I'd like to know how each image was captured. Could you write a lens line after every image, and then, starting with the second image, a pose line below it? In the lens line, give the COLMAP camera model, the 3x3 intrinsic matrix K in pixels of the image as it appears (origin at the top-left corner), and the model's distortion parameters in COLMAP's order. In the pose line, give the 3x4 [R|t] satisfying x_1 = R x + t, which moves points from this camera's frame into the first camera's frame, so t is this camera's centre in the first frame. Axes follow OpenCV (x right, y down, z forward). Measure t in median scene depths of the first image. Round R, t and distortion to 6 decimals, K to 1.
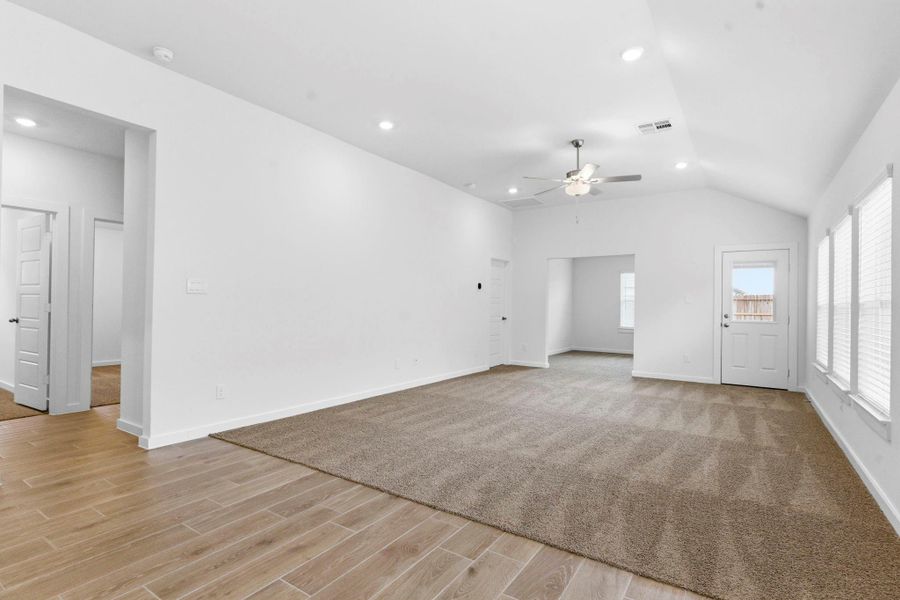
lens RADIAL K [[457.6, 0, 448.2], [0, 457.6, 313.6], [0, 0, 1]] dist [-0.000203, 0.000158]
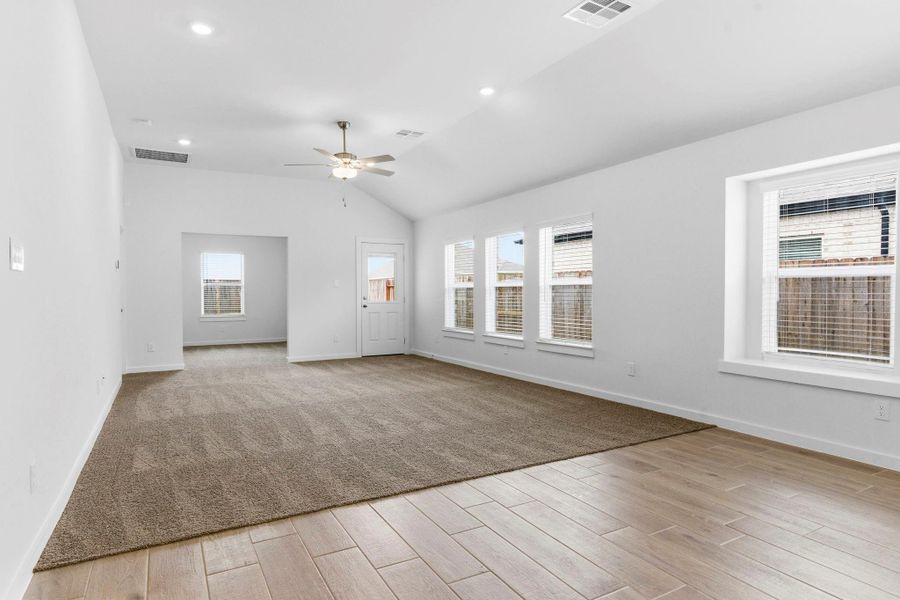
lens RADIAL K [[528.7, 0, 450.0], [0, 528.7, 300.0], [0, 0, 1]] dist [-0.003453, -0.000529]
pose [[0.437879, -0.027129, 0.898625, -0.657000], [0.028012, 0.999471, 0.016524, -0.007707], [-0.898598, 0.017937, 0.438407, 0.297754]]
